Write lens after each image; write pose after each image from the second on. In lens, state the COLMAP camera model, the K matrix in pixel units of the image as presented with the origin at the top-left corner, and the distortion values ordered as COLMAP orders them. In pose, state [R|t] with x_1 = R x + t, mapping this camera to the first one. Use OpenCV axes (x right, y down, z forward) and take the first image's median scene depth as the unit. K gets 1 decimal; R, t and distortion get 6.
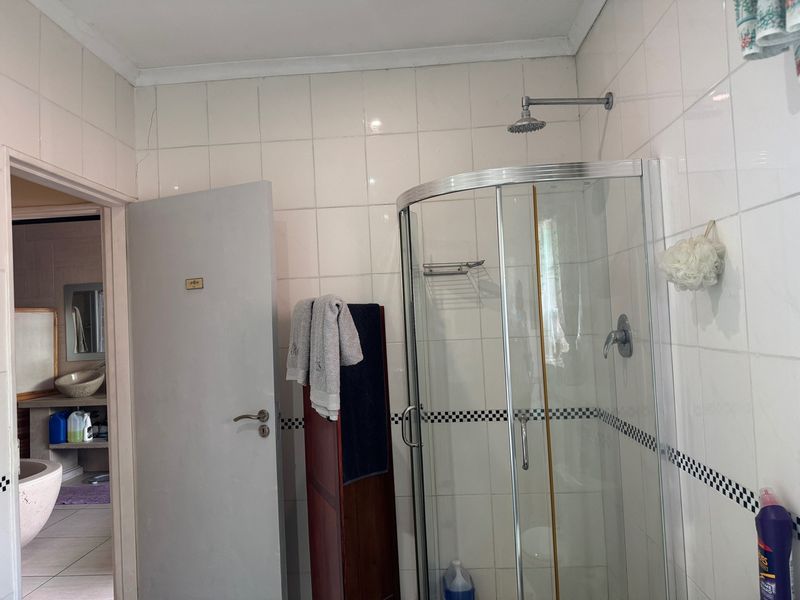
lens RADIAL K [[558.6, 0, 400.0], [0, 558.6, 300.0], [0, 0, 1]] dist [0.026817, -0.040576]
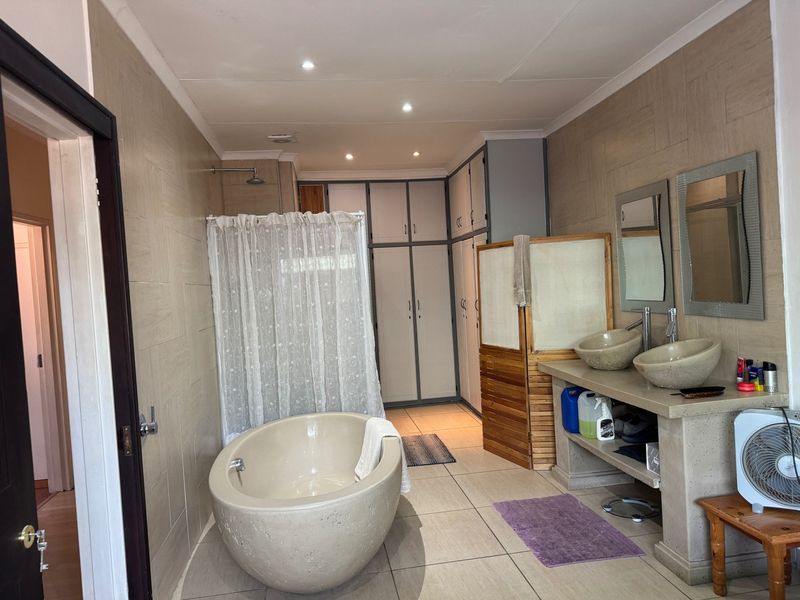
lens RADIAL K [[558.6, 0, 400.0], [0, 558.6, 300.0], [0, 0, 1]] dist [0.026817, -0.040576]
pose [[0.207526, 0.067332, -0.975910, 0.005996], [0.080978, 0.993022, 0.085733, 0.018878], [0.974872, -0.096819, 0.200625, 0.650517]]
